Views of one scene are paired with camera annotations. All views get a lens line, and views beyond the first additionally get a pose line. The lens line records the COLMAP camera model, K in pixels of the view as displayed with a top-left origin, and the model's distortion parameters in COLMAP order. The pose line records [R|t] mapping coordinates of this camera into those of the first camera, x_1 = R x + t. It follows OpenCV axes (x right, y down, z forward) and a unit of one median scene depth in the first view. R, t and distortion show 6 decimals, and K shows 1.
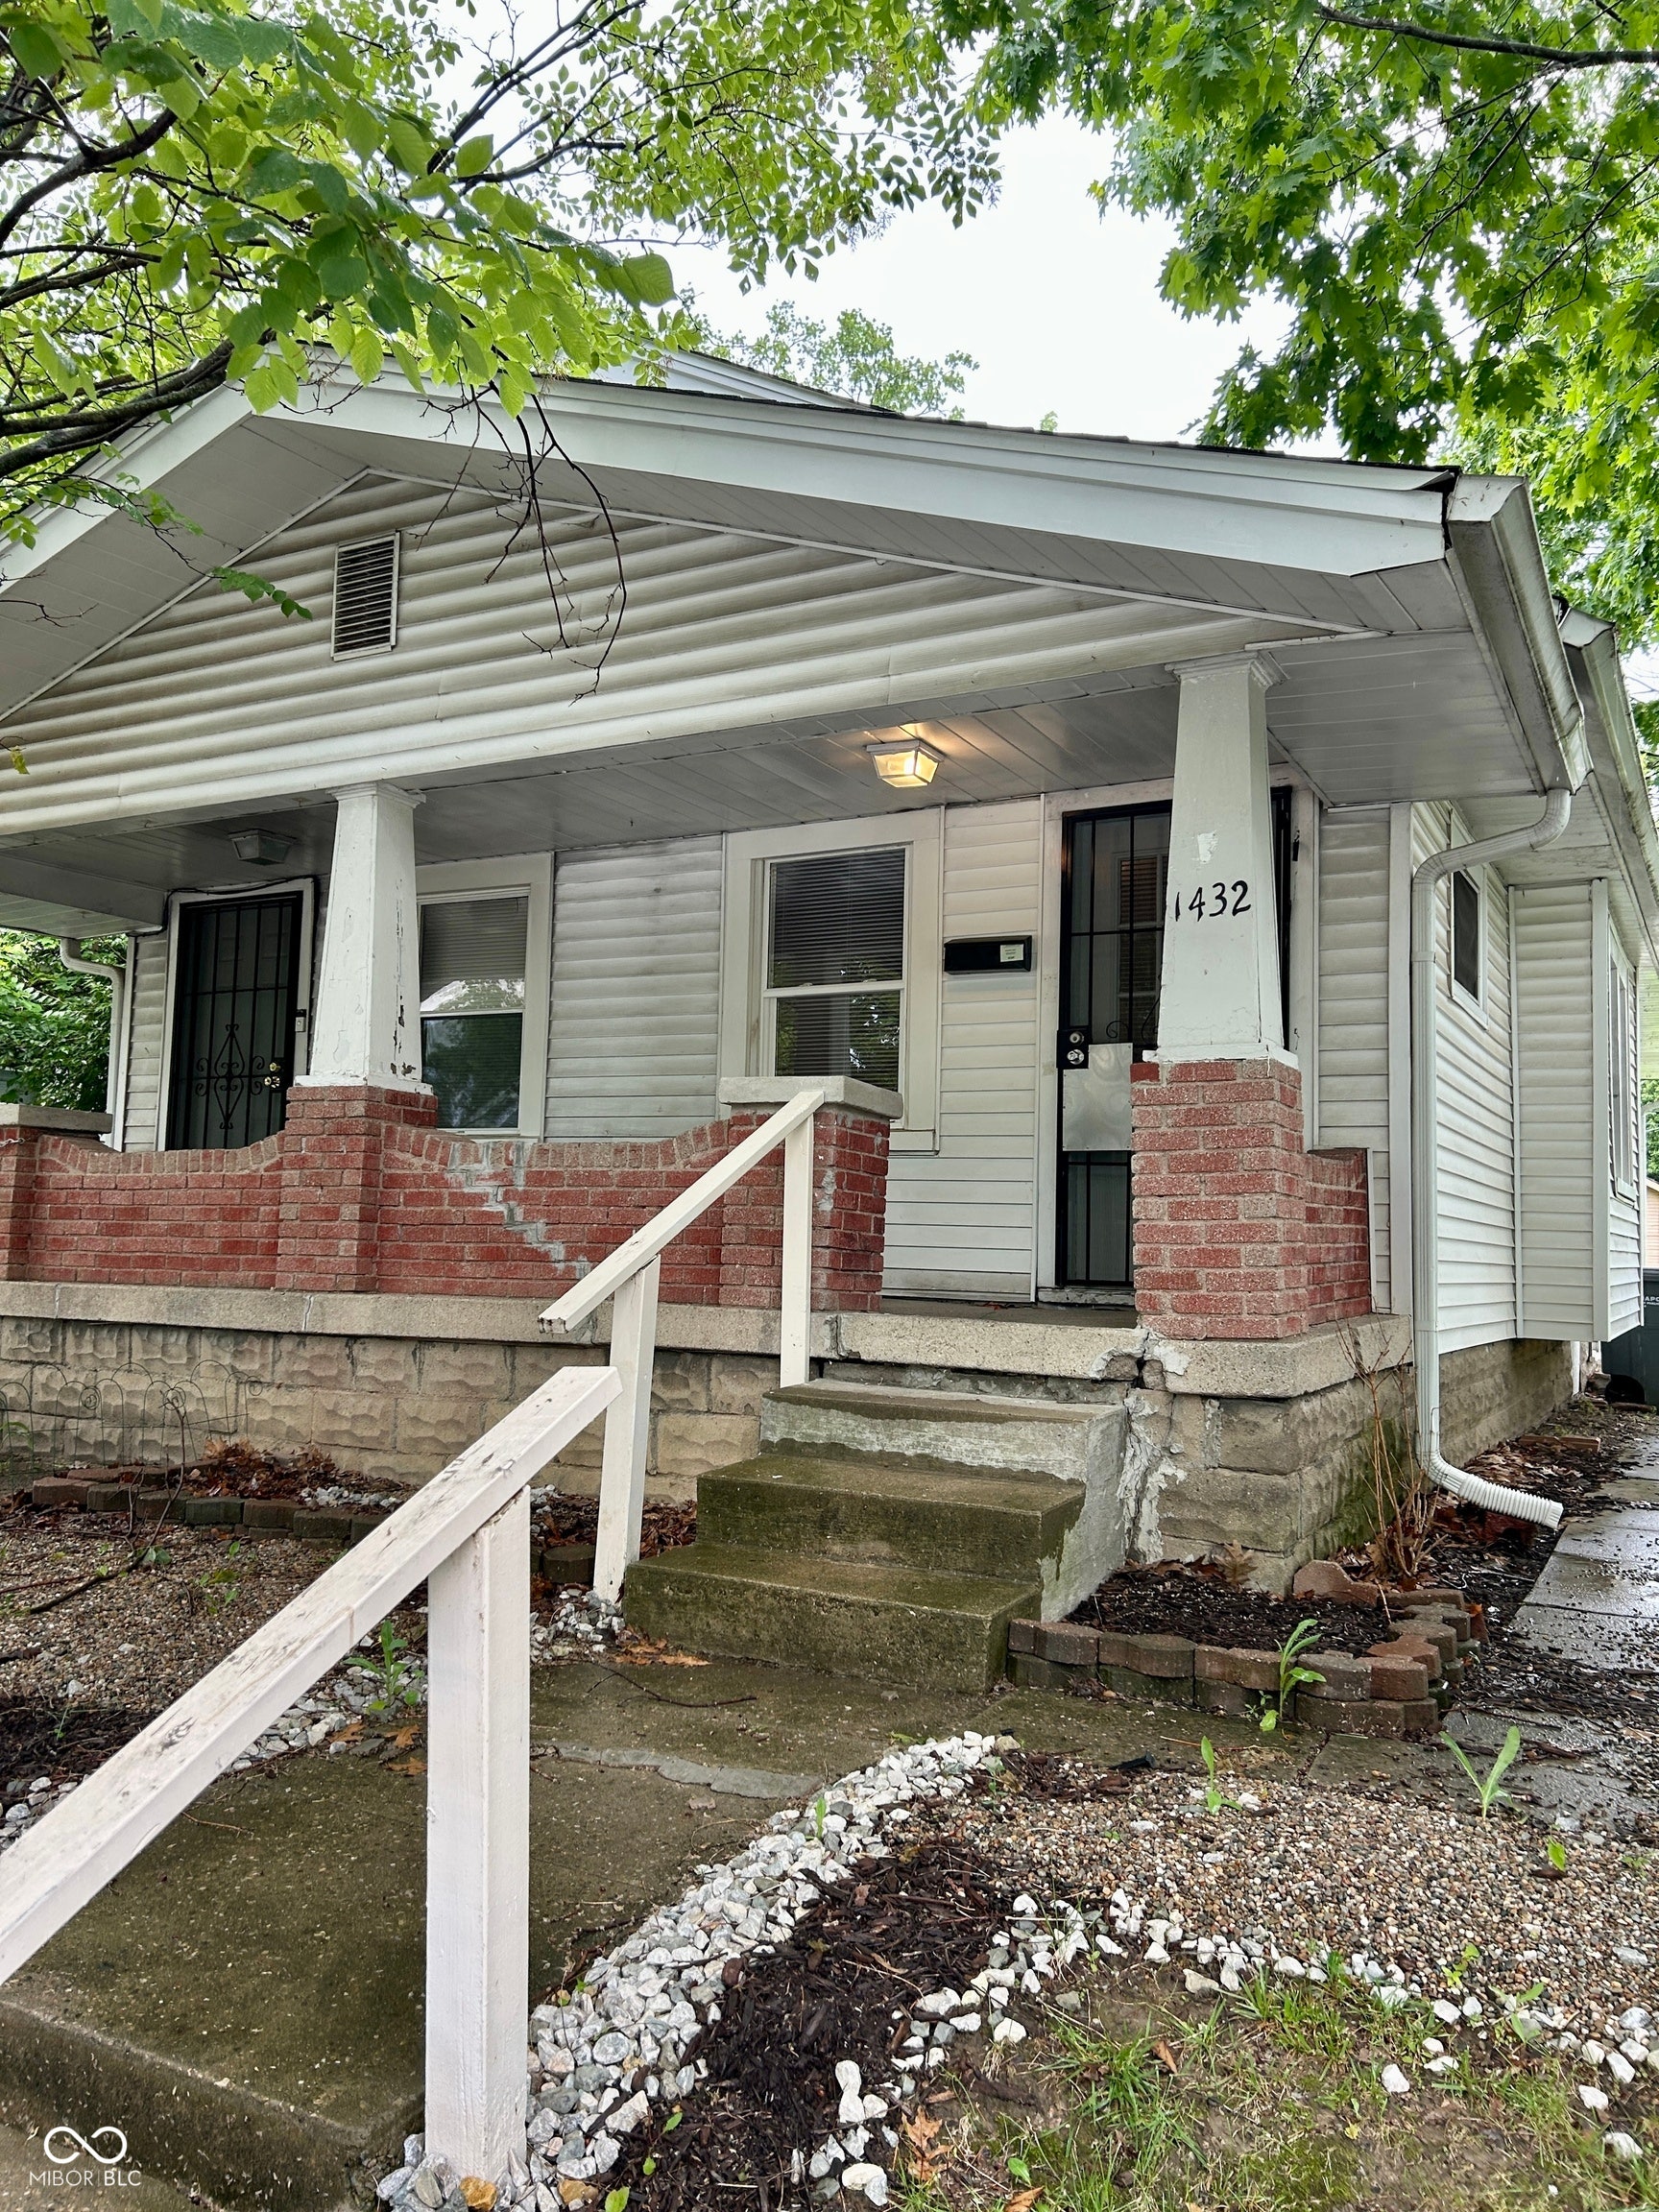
lens RADIAL K [[1597.1, 0, 829.5], [0, 1597.1, 1106.0], [0, 0, 1]] dist [0.135708, -0.186717]
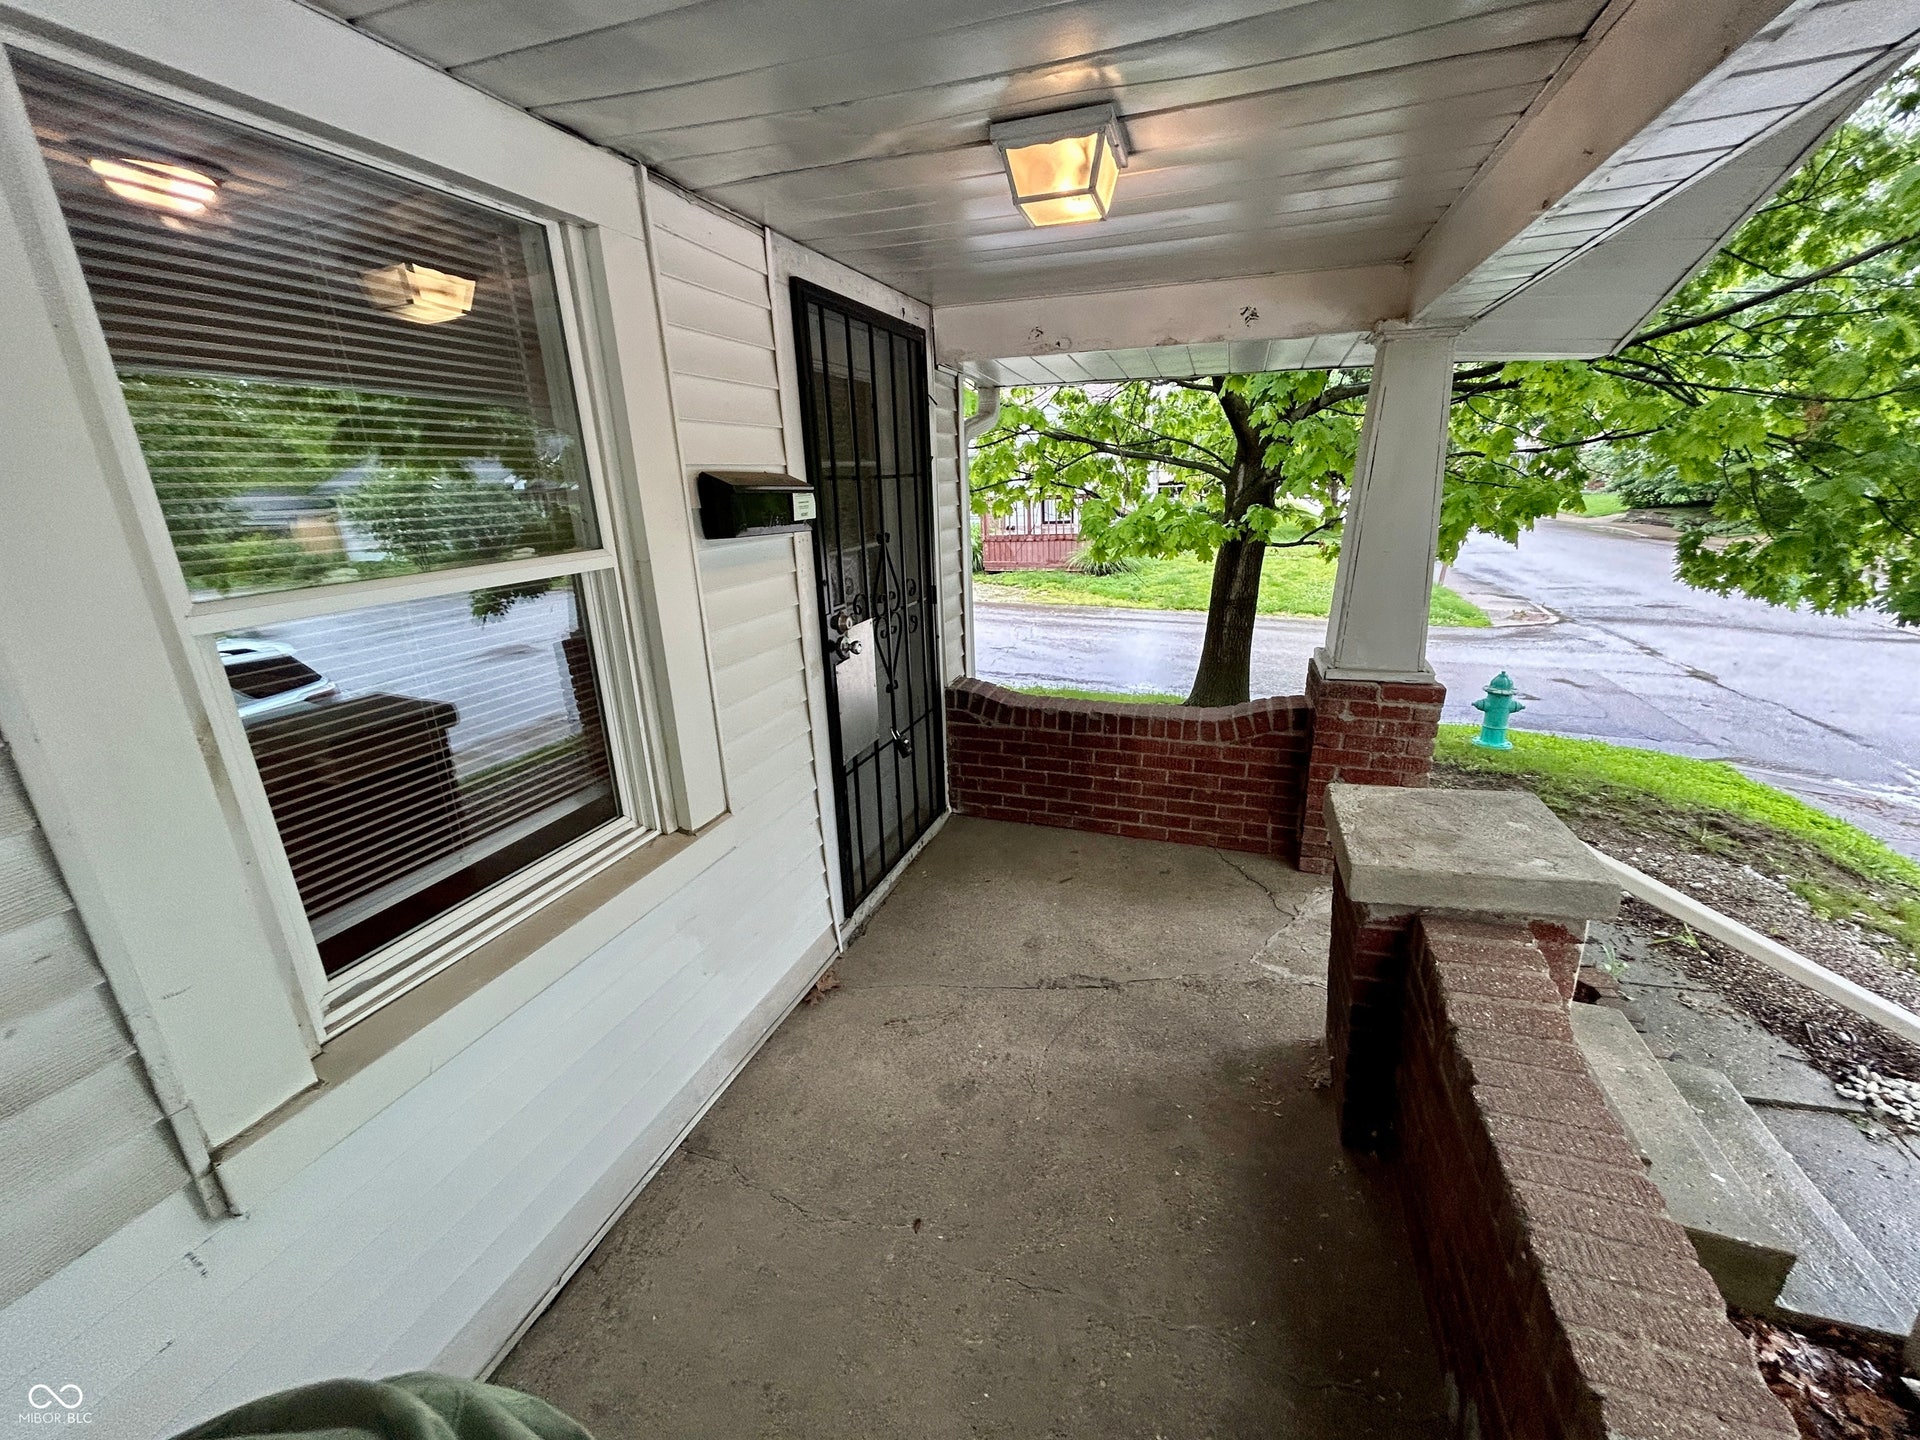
lens RADIAL K [[774.9, 0, 958.3], [0, 774.9, 718.0], [0, 0, 1]] dist [-0.003236, 0.000066]
pose [[-0.159039, -0.316779, 0.935071, -0.252679], [-0.061746, 0.948463, 0.310814, -0.137128], [-0.985340, -0.008306, -0.170402, 1.175822]]
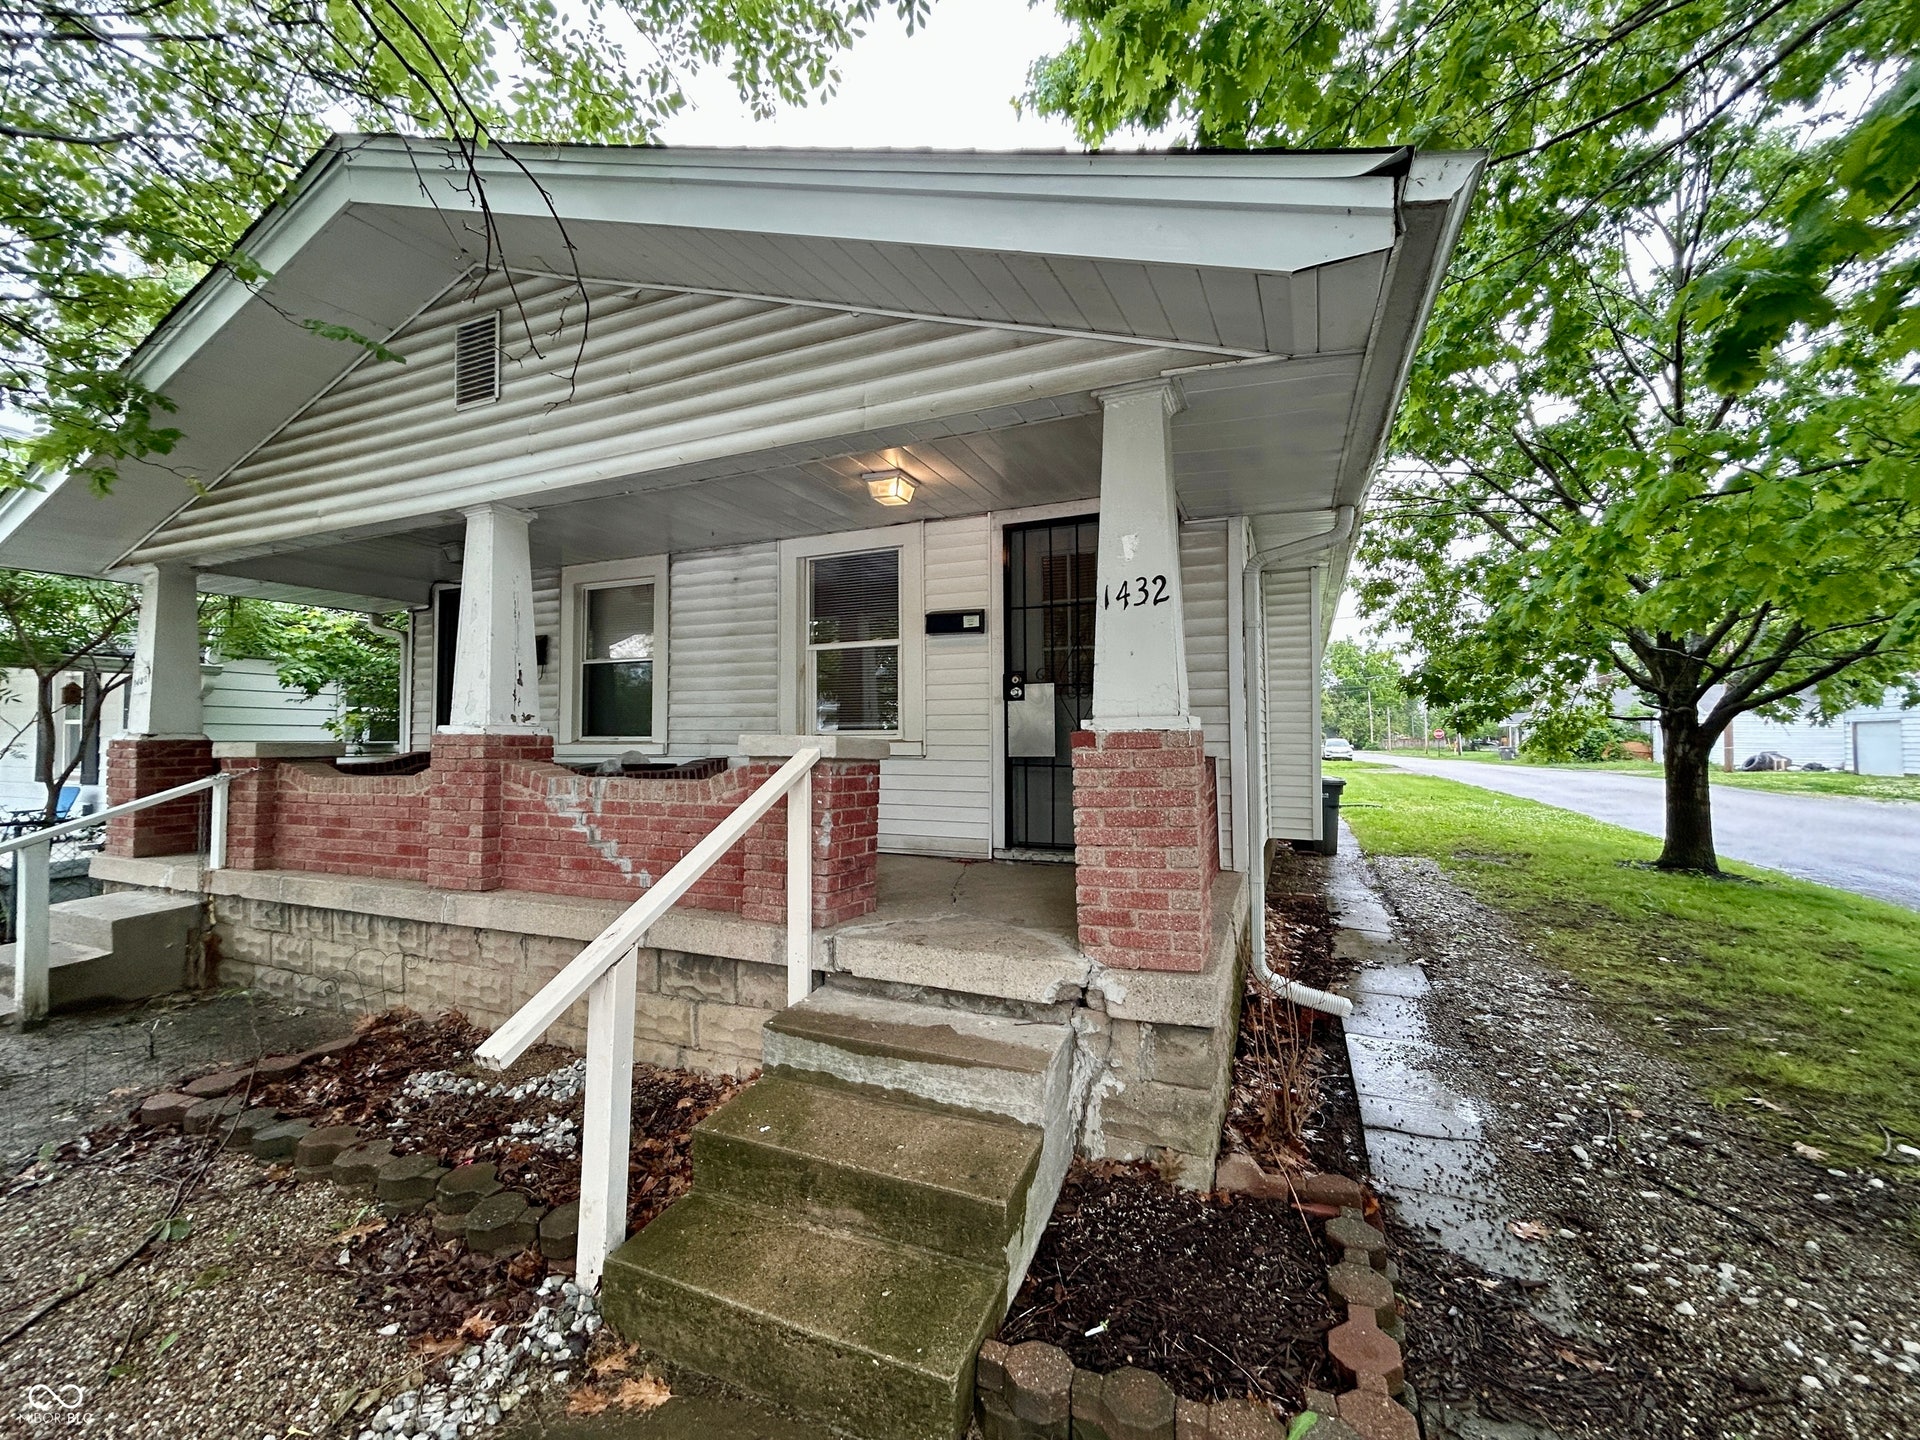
lens RADIAL K [[776.5, 0, 960.0], [0, 776.5, 720.0], [0, 0, 1]] dist [0.015070, -0.000072]
pose [[0.995352, -0.026989, 0.092446, 0.042062], [0.021895, 0.998209, 0.055681, -0.053518], [-0.093783, -0.053398, 0.994160, 0.344137]]
